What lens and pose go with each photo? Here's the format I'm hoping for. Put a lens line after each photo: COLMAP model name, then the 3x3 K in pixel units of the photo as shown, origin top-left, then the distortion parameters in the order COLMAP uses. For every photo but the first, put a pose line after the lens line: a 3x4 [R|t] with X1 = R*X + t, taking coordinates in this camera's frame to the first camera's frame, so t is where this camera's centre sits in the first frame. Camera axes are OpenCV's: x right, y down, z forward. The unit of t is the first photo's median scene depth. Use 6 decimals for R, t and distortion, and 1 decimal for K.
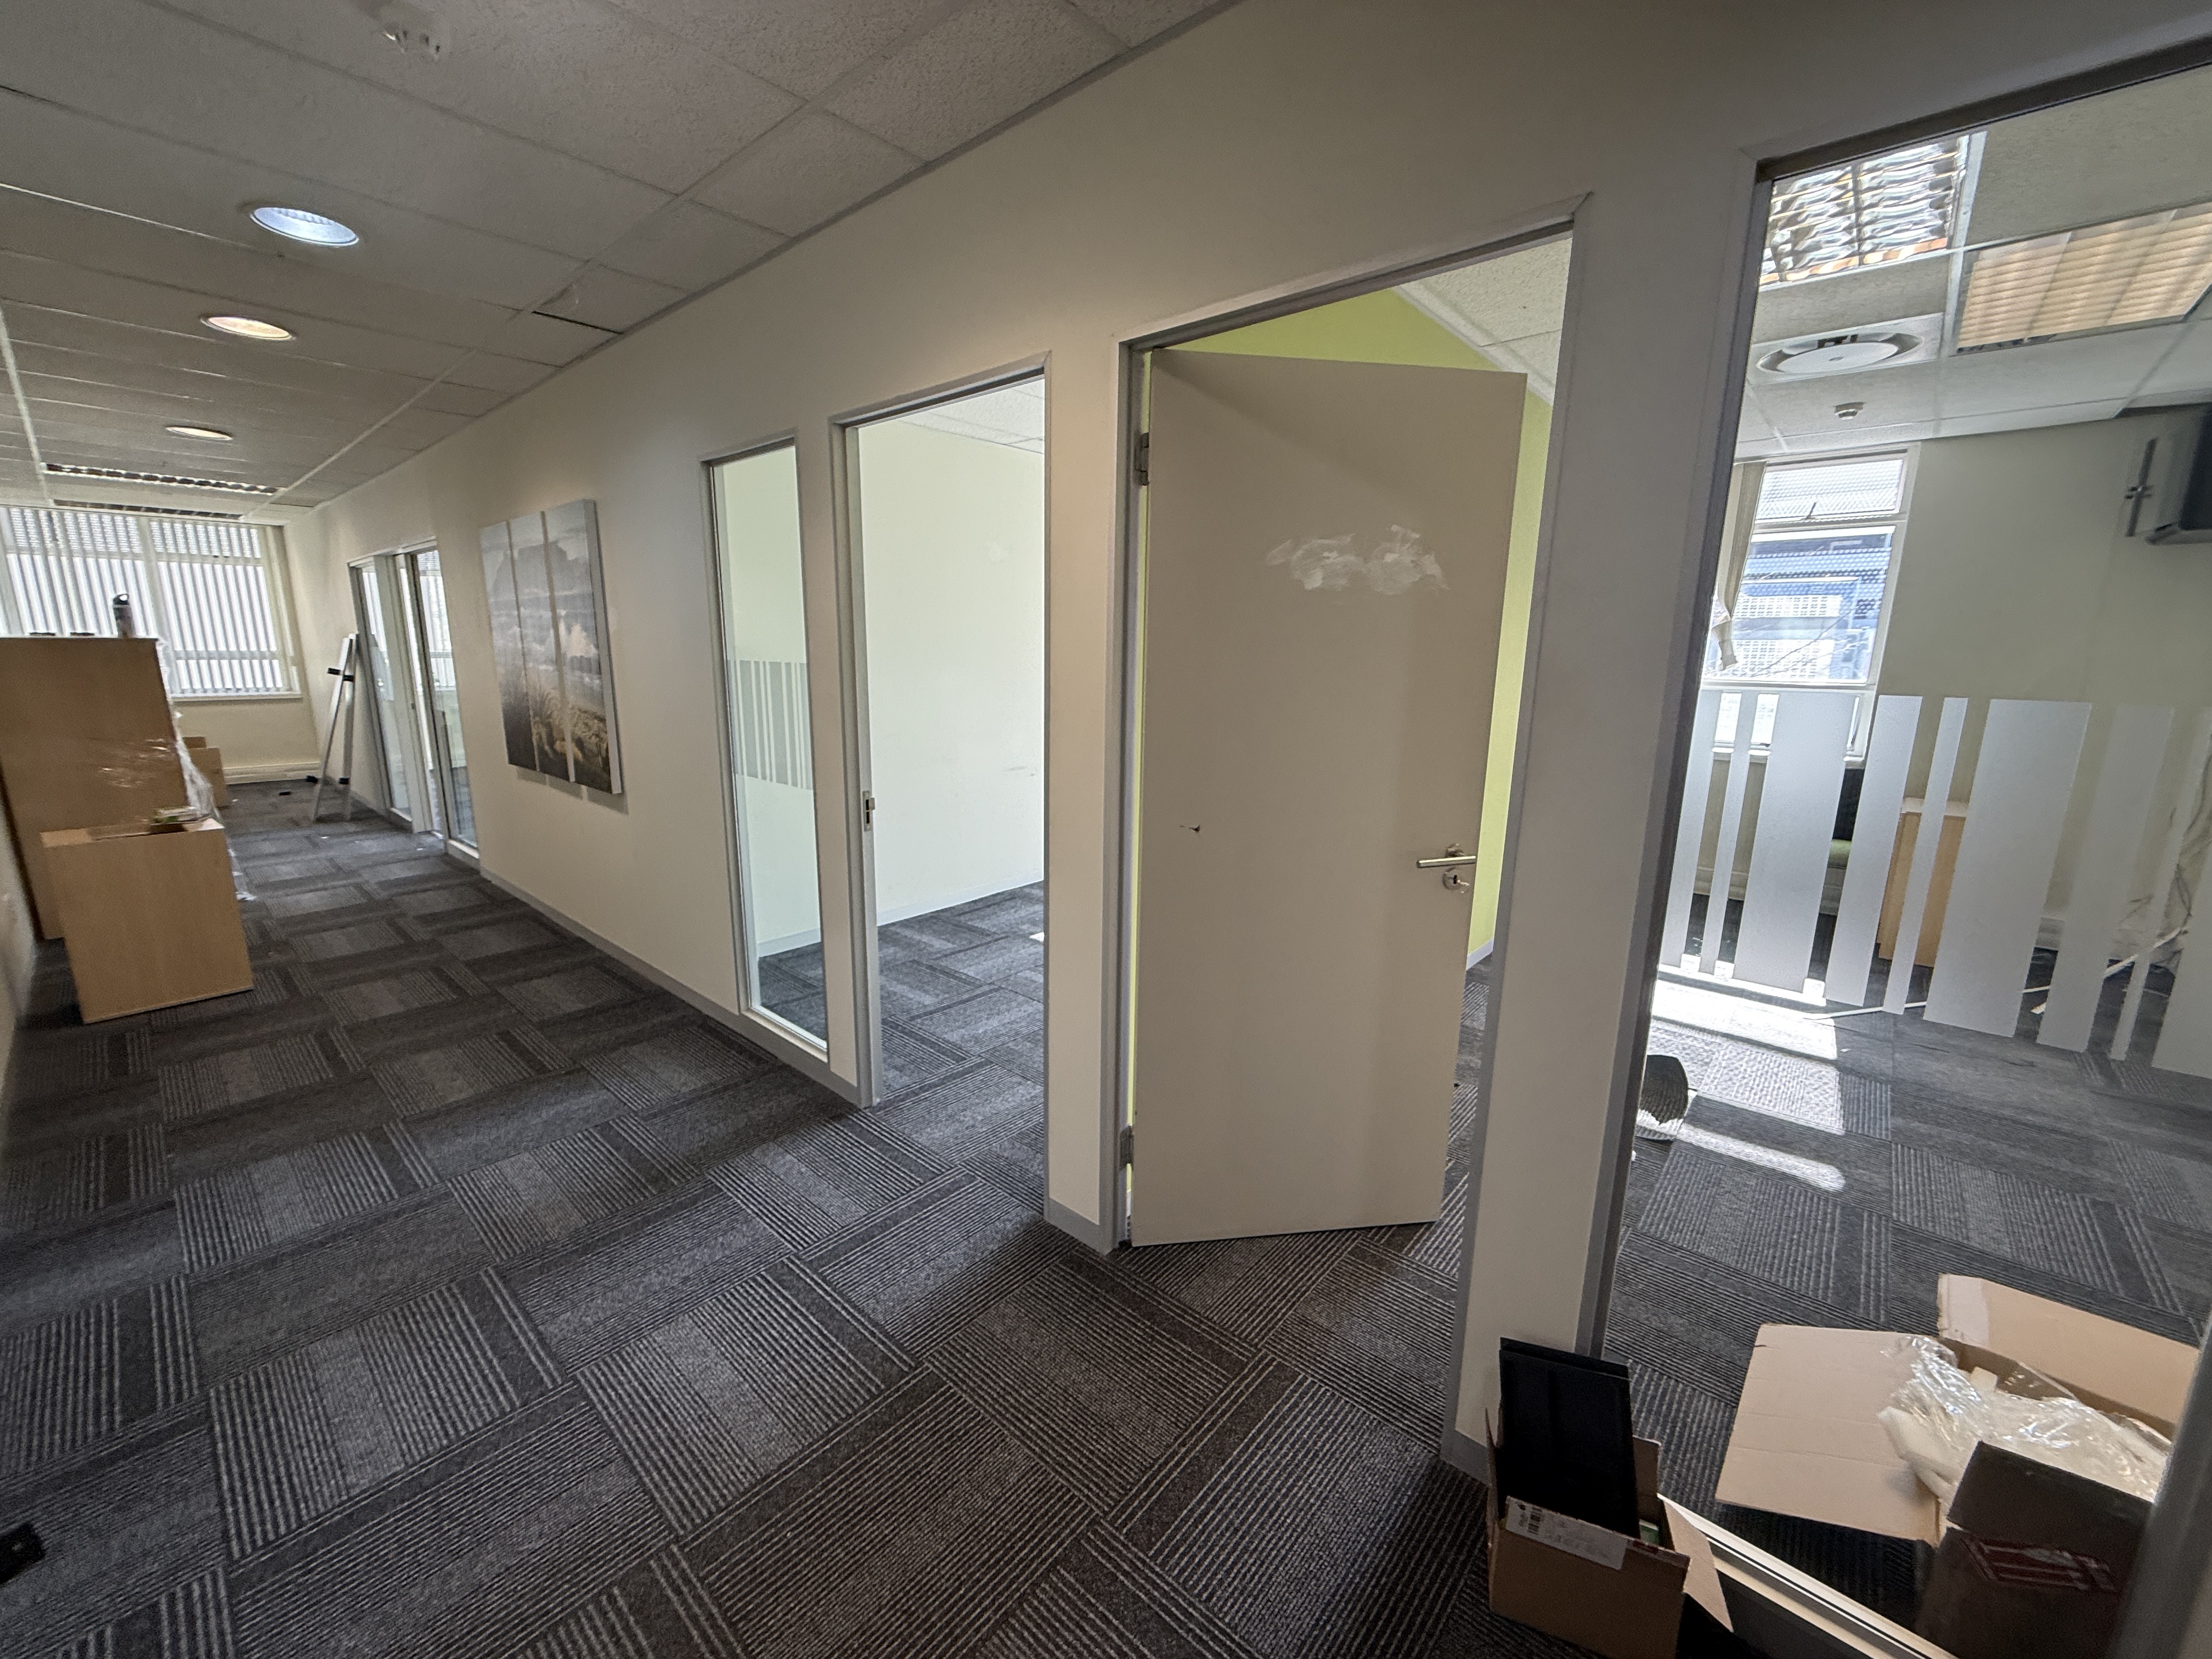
lens RADIAL K [[886.1, 0, 1098.8], [0, 886.1, 826.9], [0, 0, 1]] dist [0.001147, -0.000221]
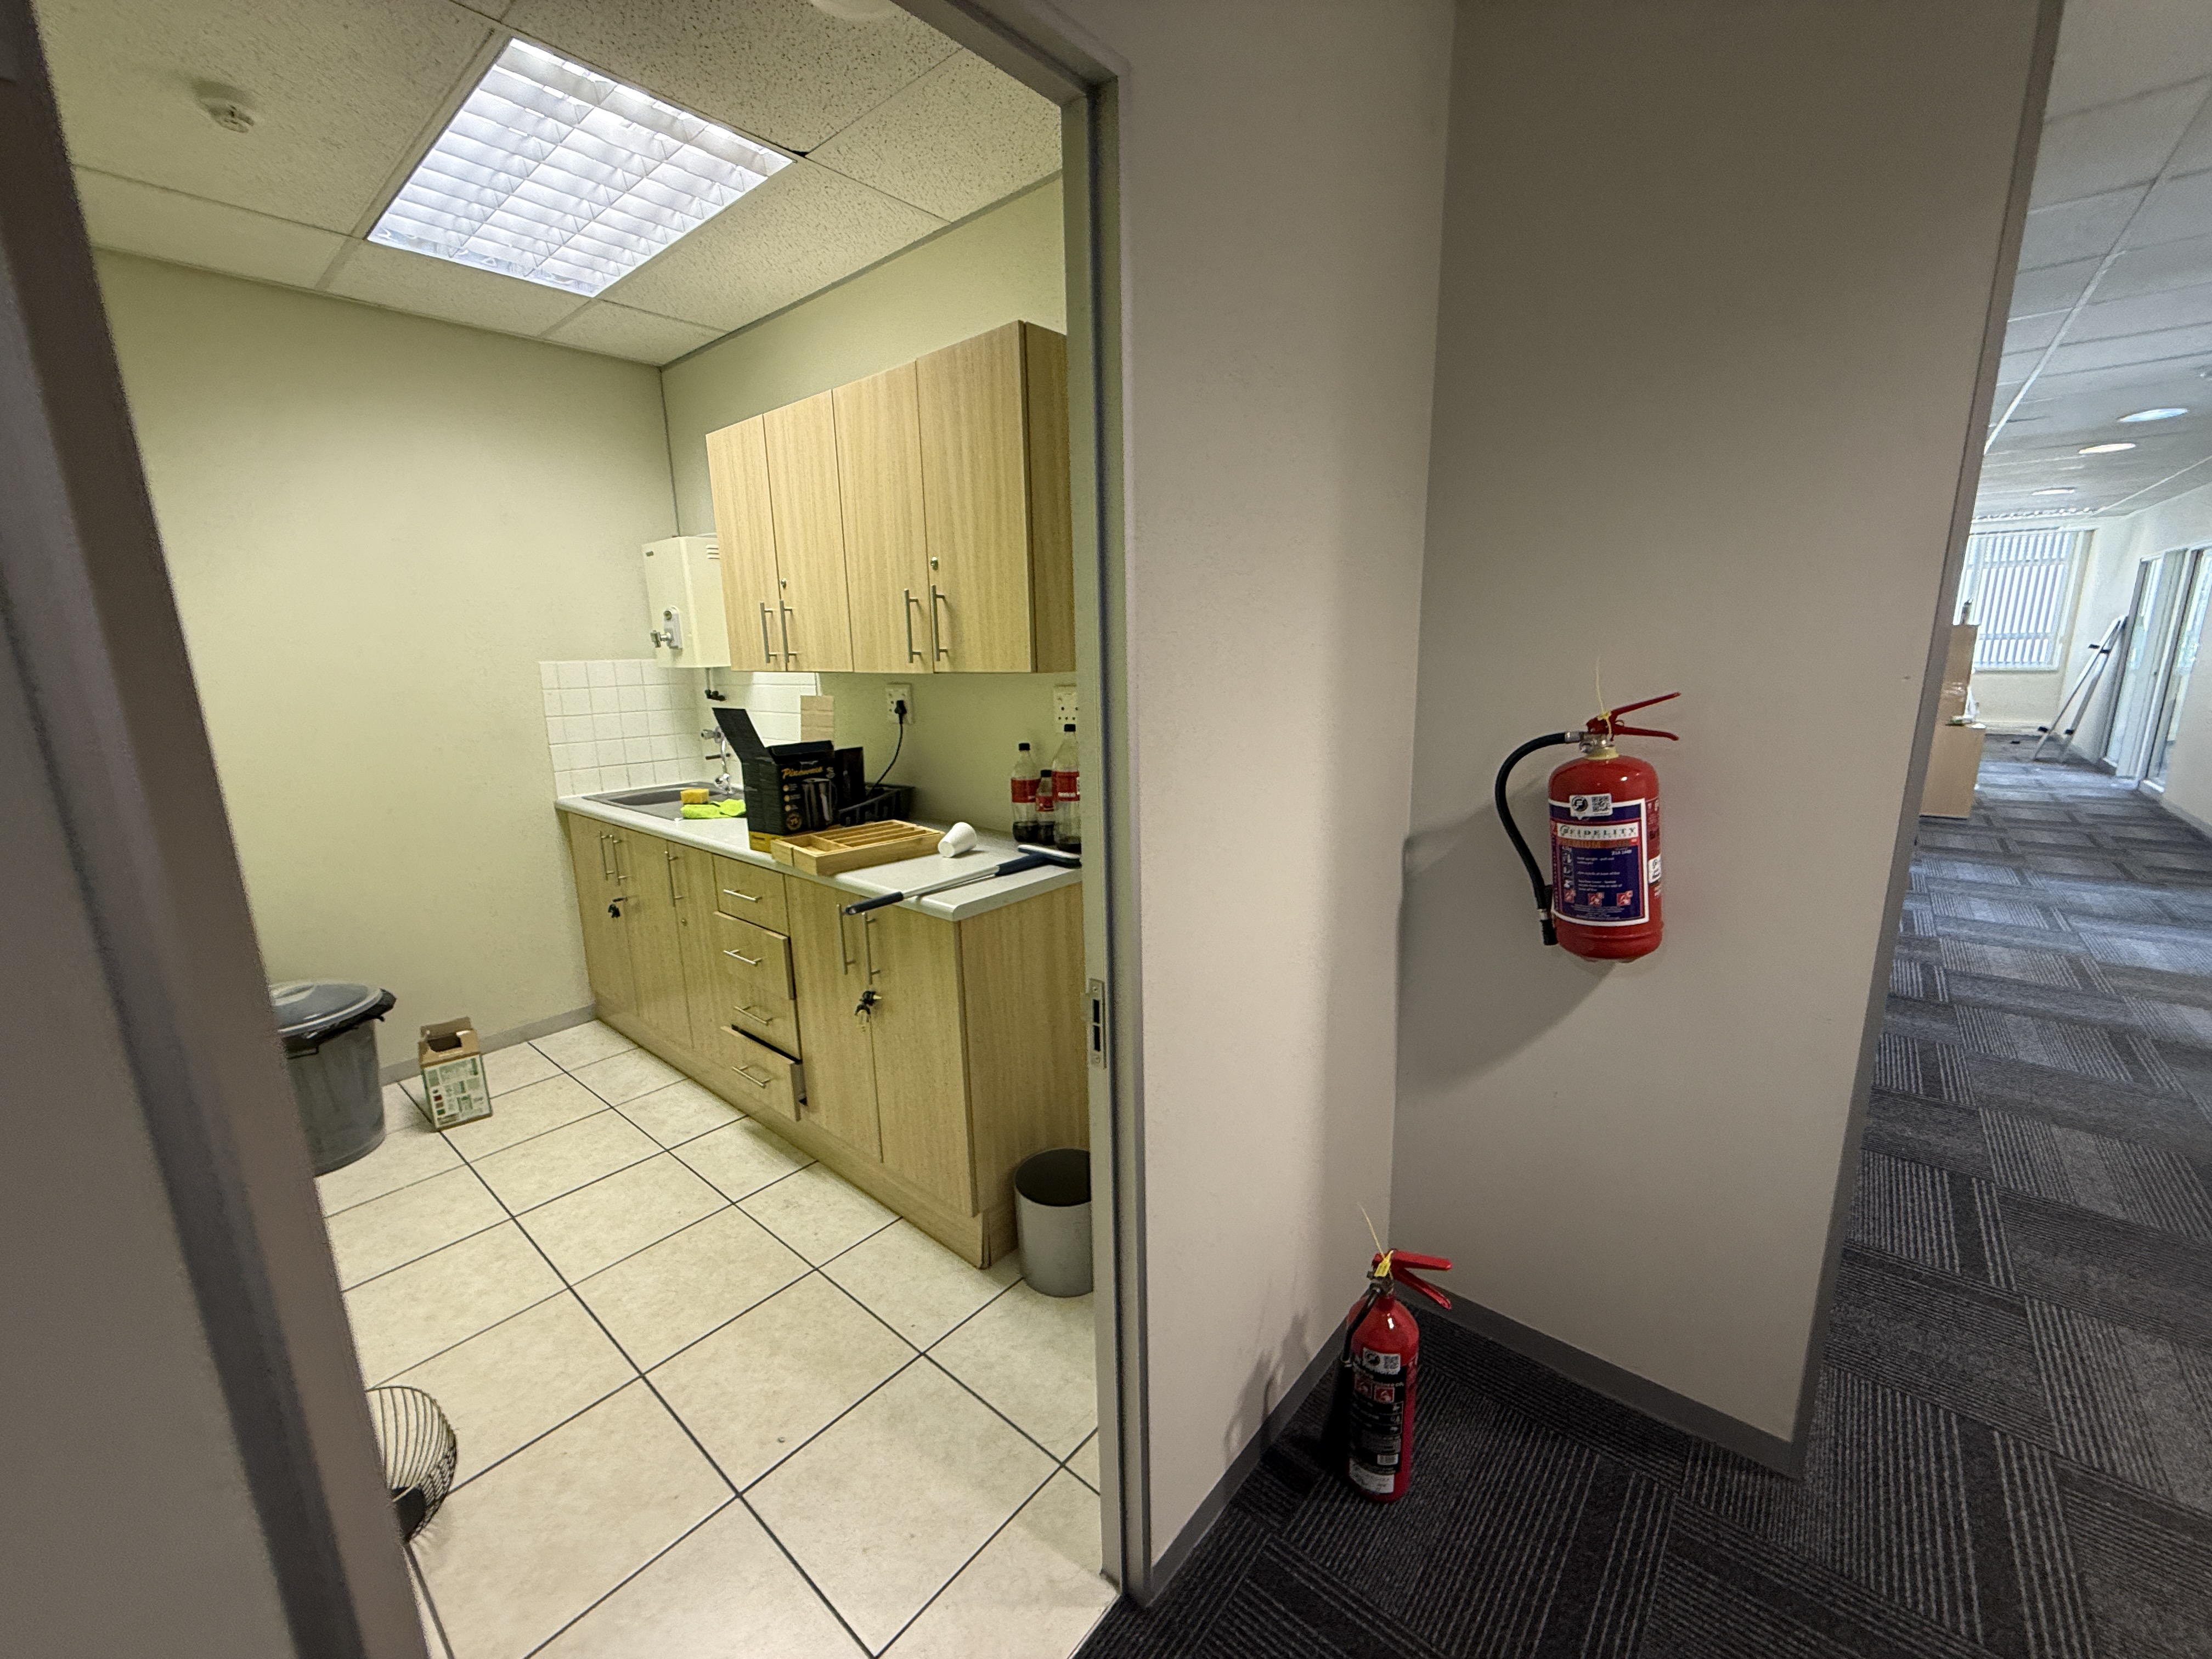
lens RADIAL K [[881.5, 0, 1095.5], [0, 881.5, 830.2], [0, 0, 1]] dist [-0.000840, -0.000147]
pose [[0.022242, 0.198374, -0.979874, 0.743762], [-0.180353, 0.964833, 0.191235, 0.180365], [0.983350, 0.172470, 0.057238, -0.819027]]
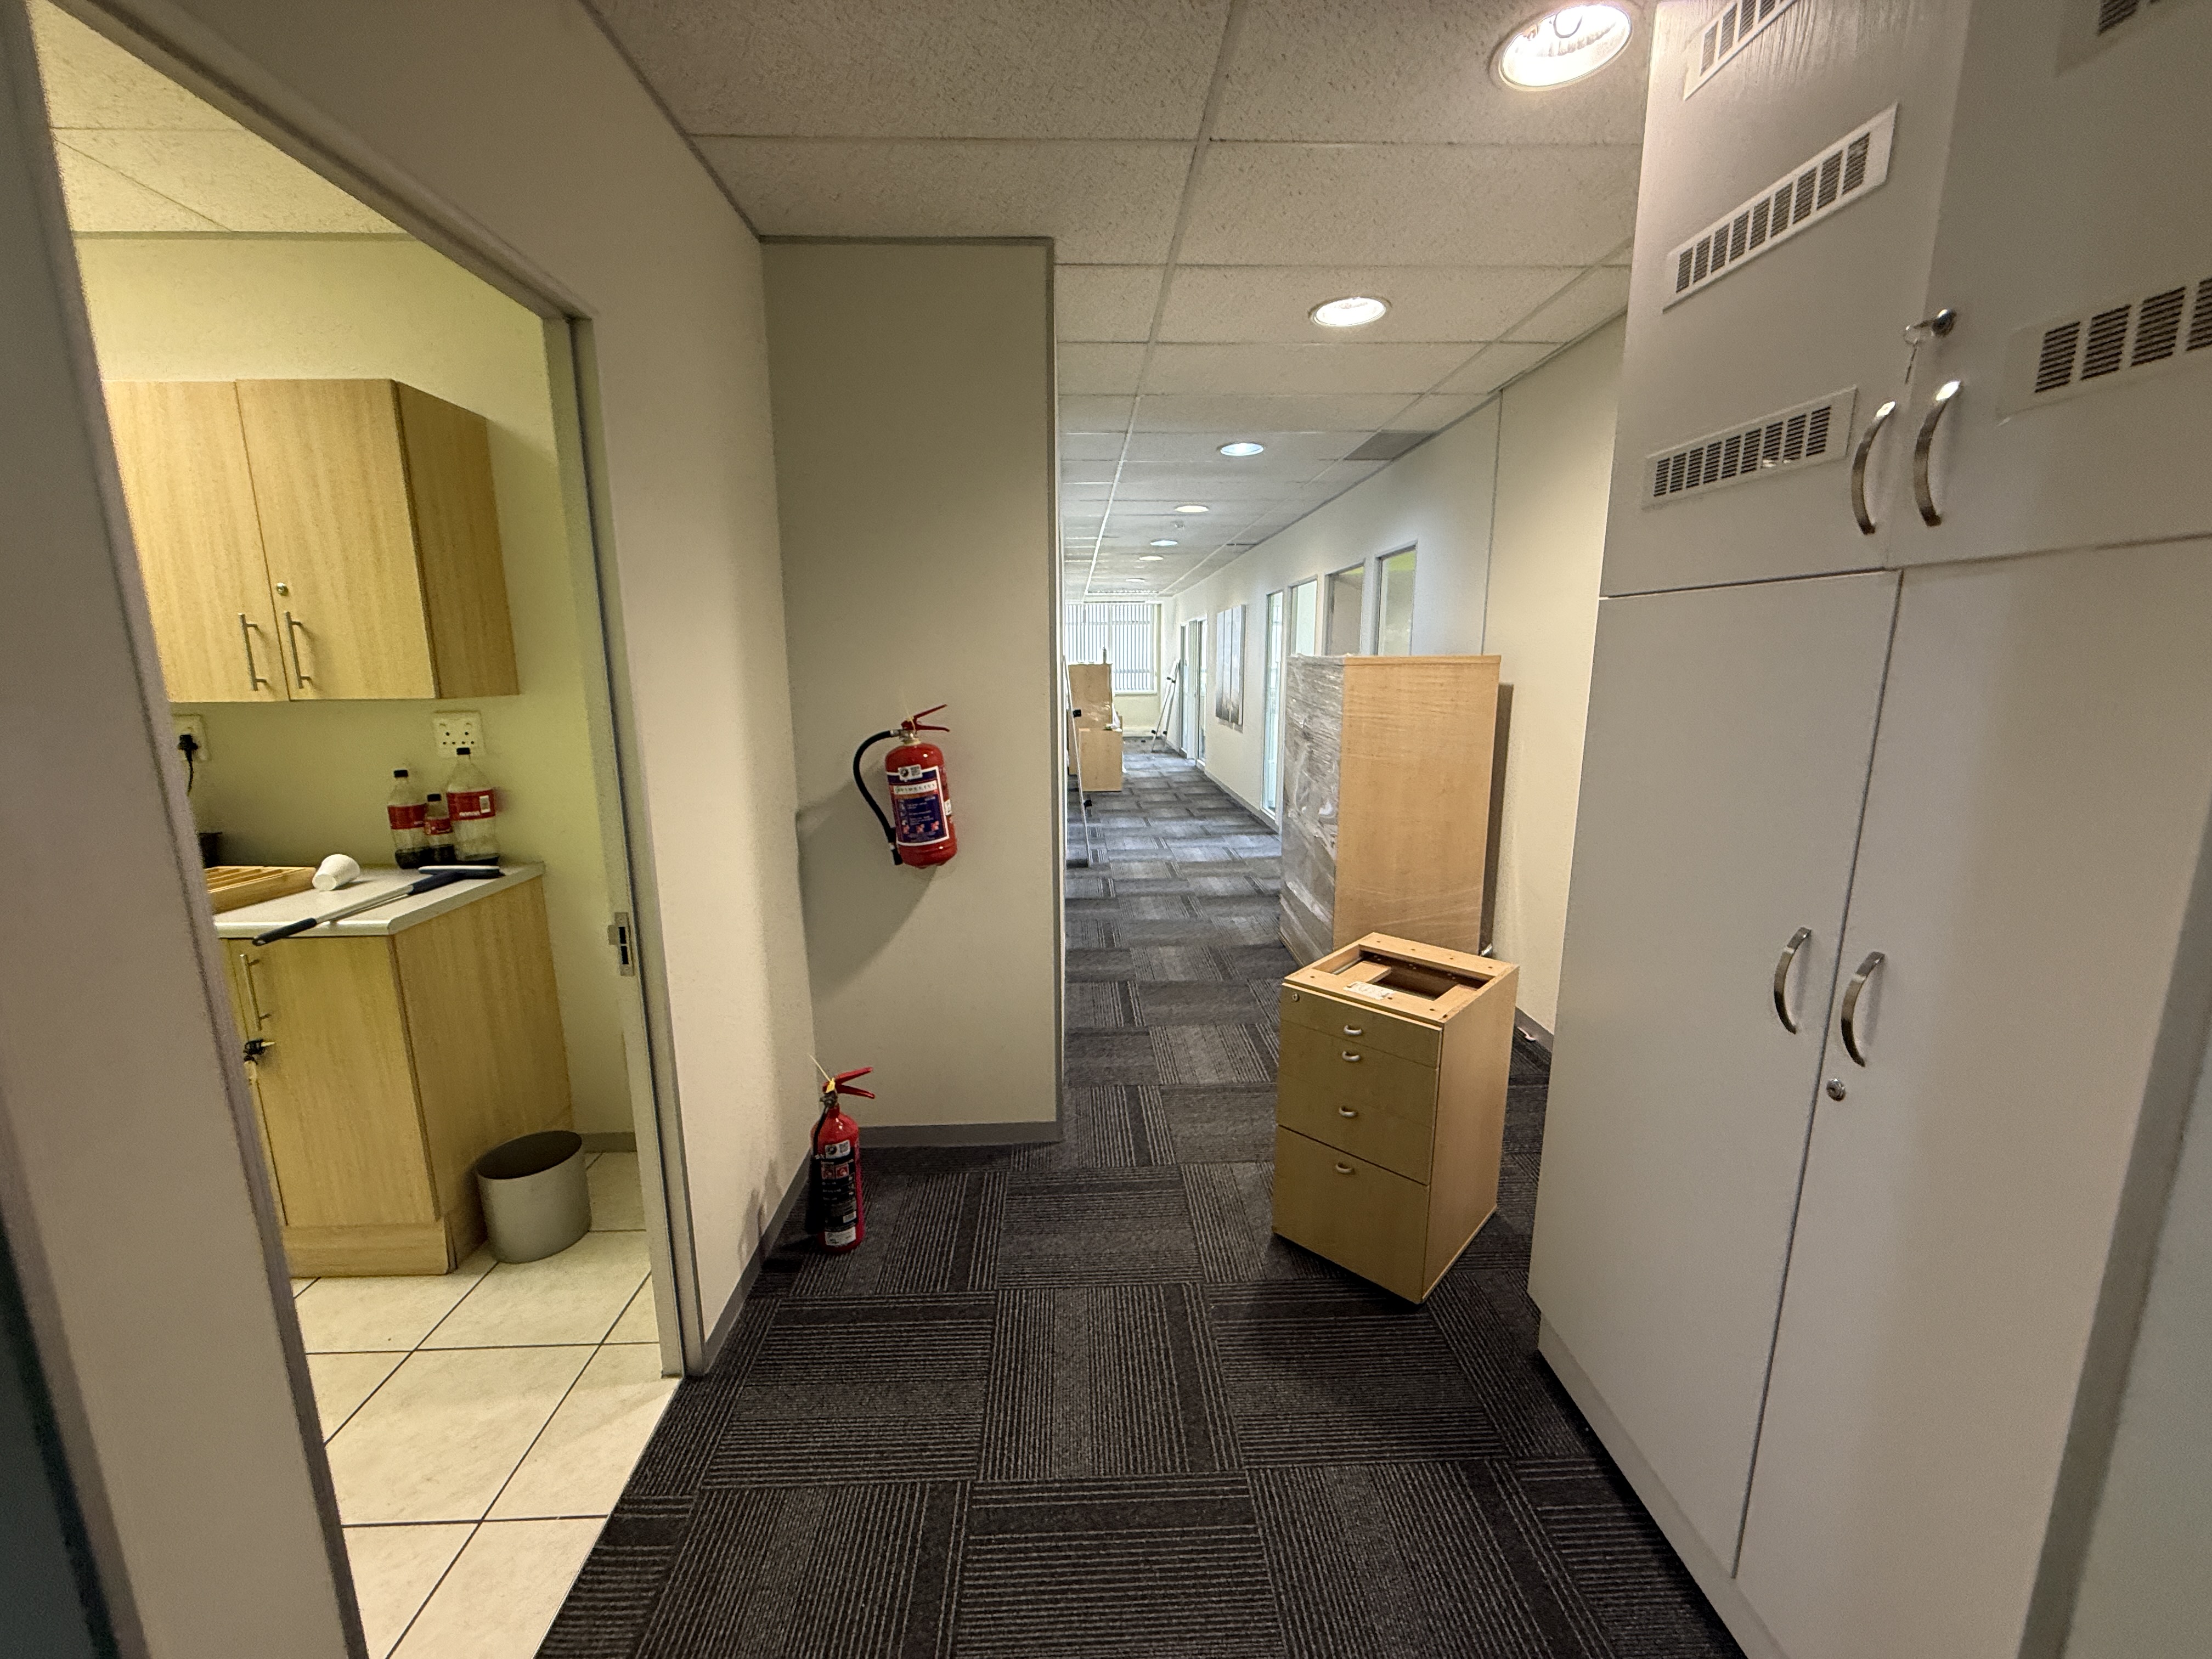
lens RADIAL K [[881.5, 0, 1095.5], [0, 881.5, 830.2], [0, 0, 1]] dist [-0.000840, -0.000147]
pose [[0.691642, 0.121958, -0.711869, 0.919231], [-0.133278, 0.990265, 0.040161, 0.201625], [0.709837, 0.067099, 0.701163, -0.934102]]
